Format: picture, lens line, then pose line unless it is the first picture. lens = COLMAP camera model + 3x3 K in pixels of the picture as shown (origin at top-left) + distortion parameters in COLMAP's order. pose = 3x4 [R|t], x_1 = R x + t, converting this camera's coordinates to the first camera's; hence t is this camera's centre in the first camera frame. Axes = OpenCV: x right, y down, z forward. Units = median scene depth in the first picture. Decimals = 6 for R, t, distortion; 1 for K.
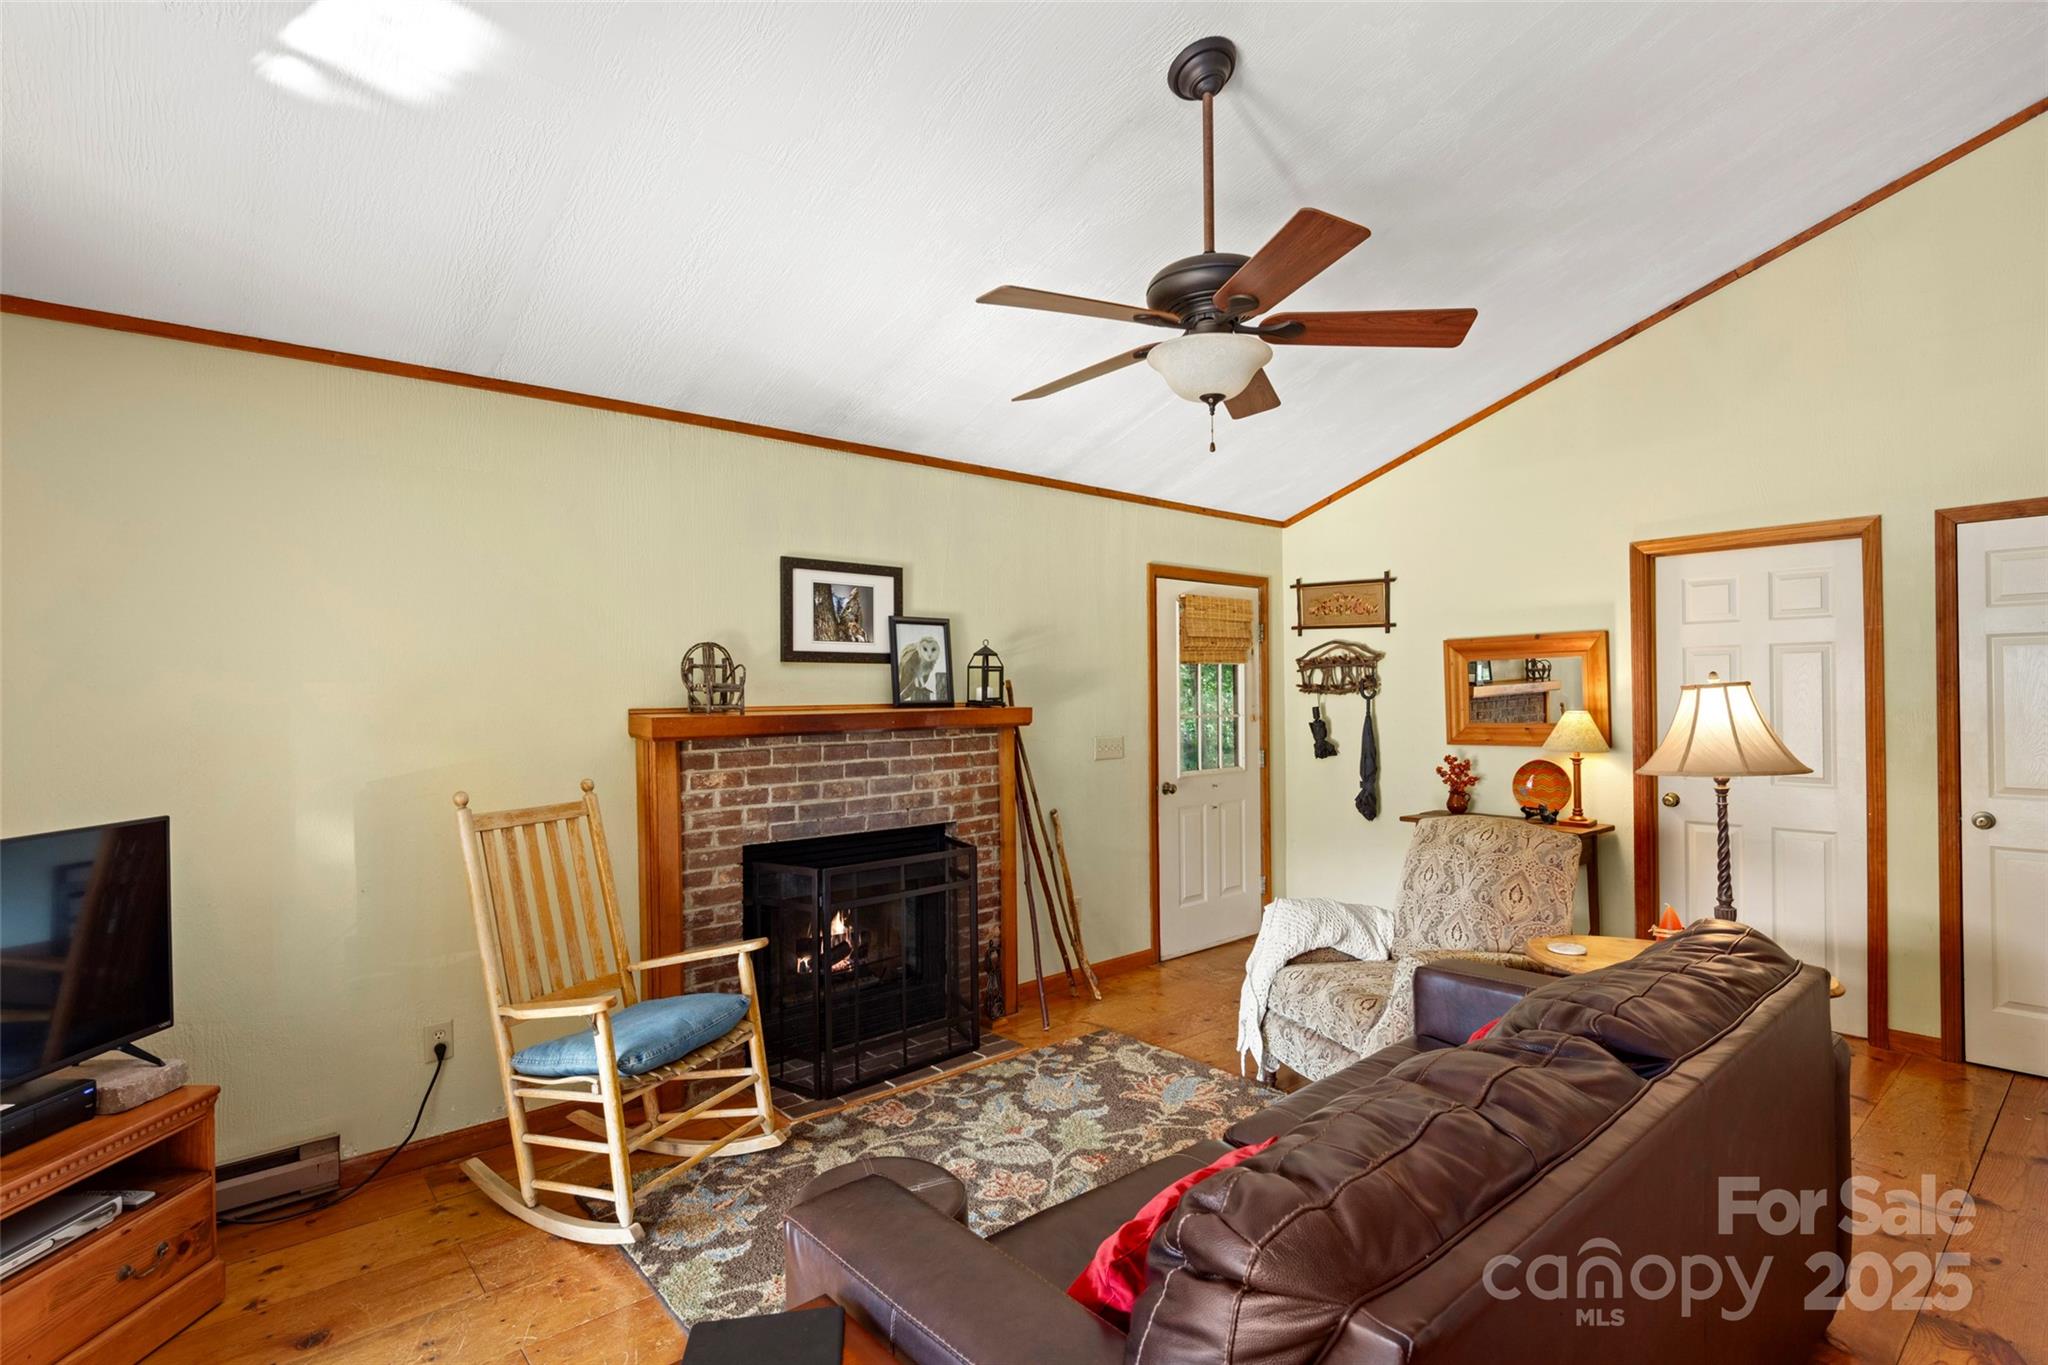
lens RADIAL K [[1003.7, 0, 1028.4], [0, 1003.7, 683.9], [0, 0, 1]] dist [0.003617, -0.003044]
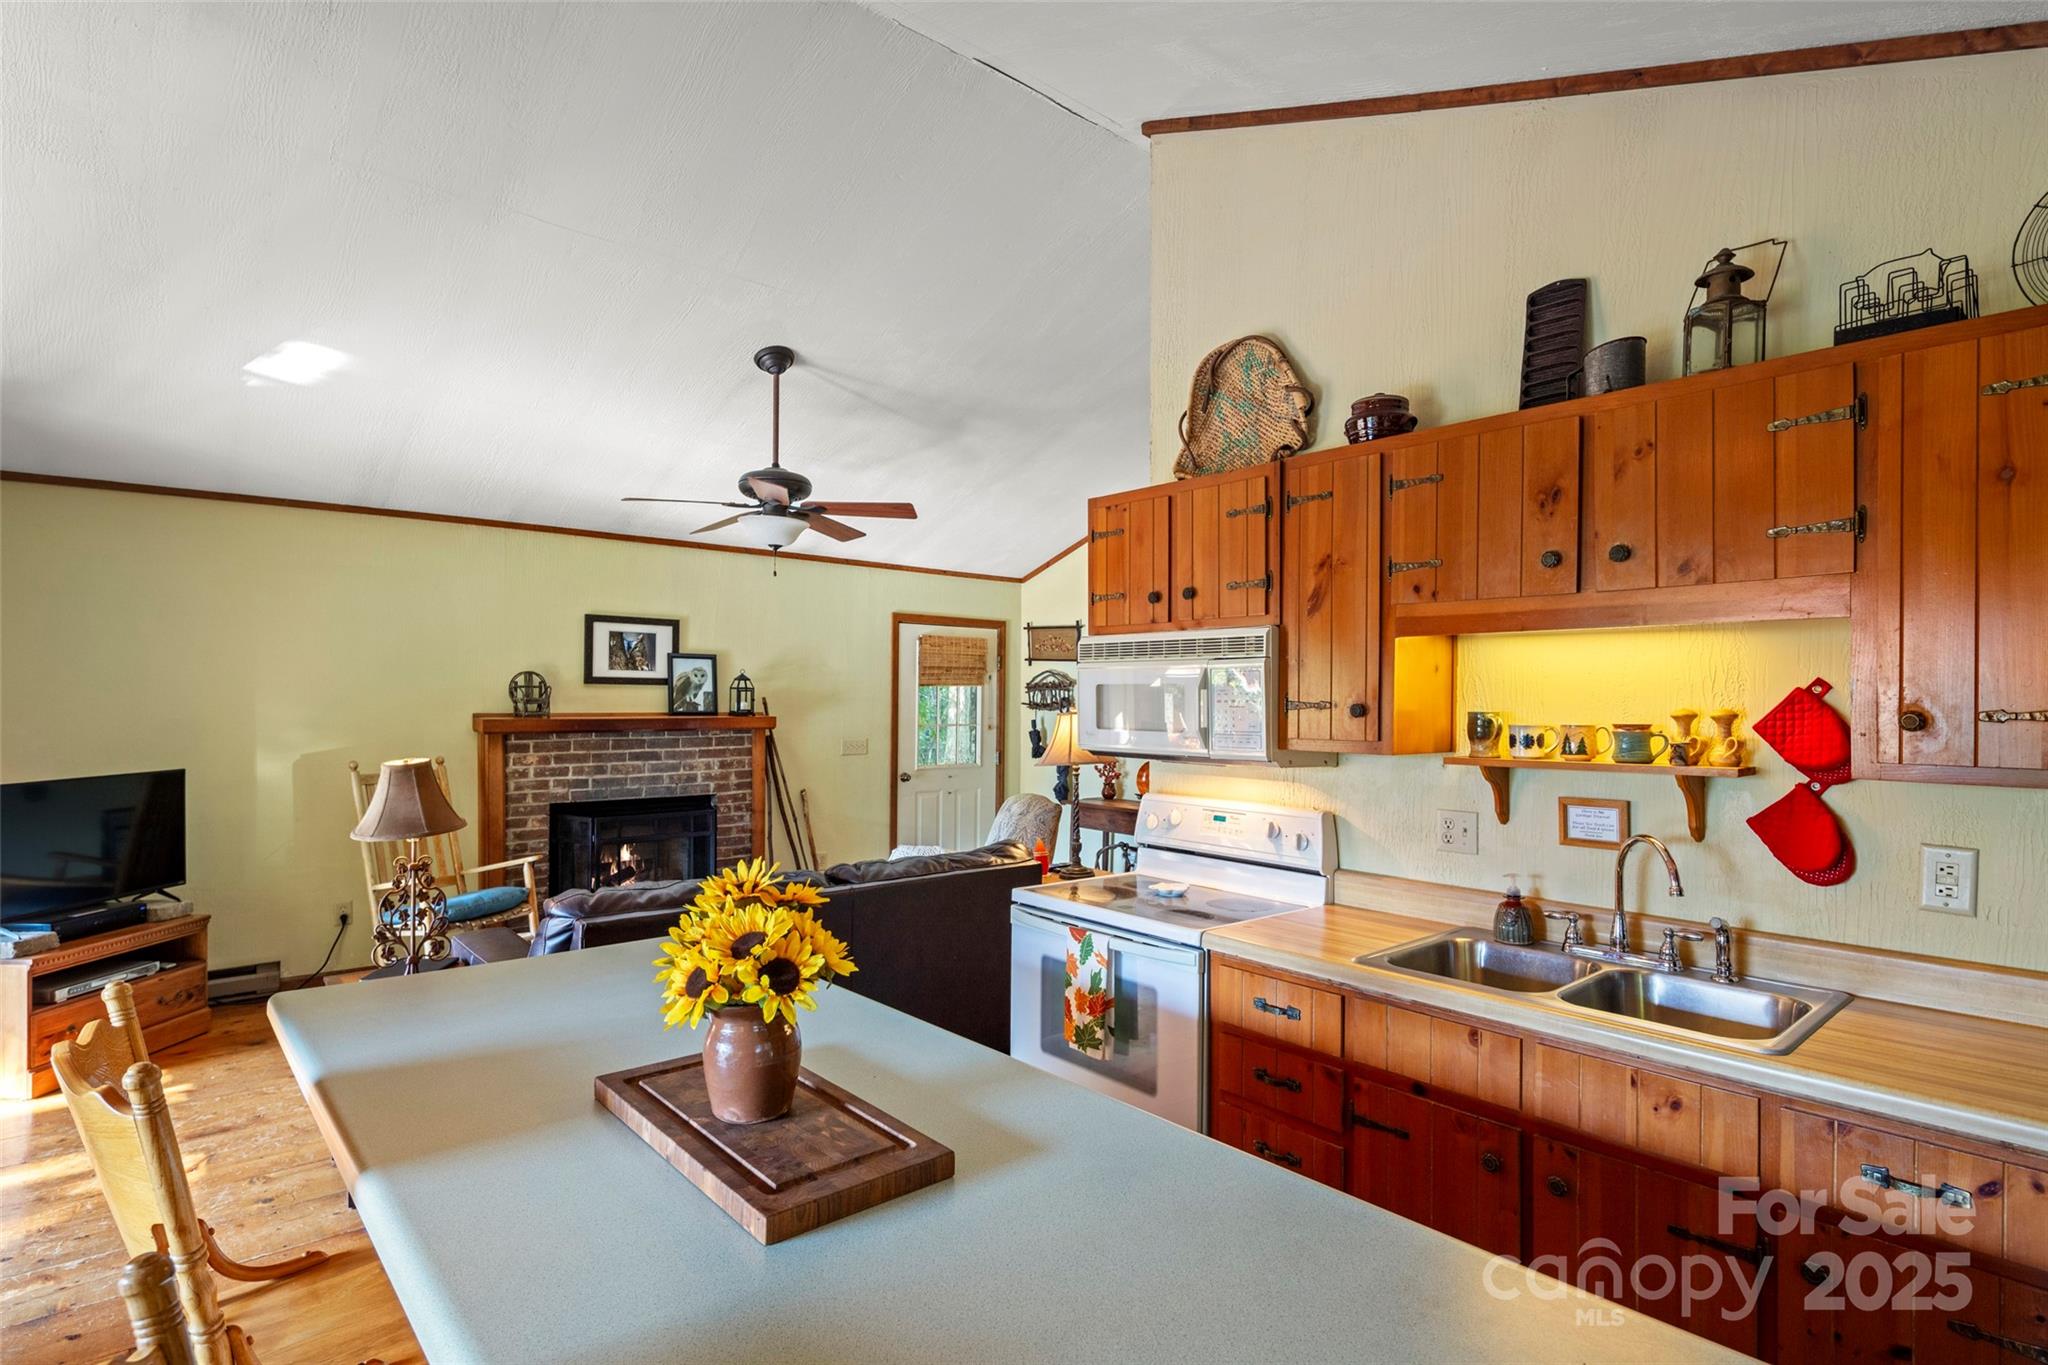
lens RADIAL K [[1003.7, 0, 1018.2], [0, 1003.7, 696.4], [0, 0, 1]] dist [0.003617, -0.003044]
pose [[0.999811, 0.019293, -0.002442, 0.392285], [-0.019274, 0.999786, 0.007504, -0.025818], [0.002586, -0.007455, 0.999969, -0.487501]]
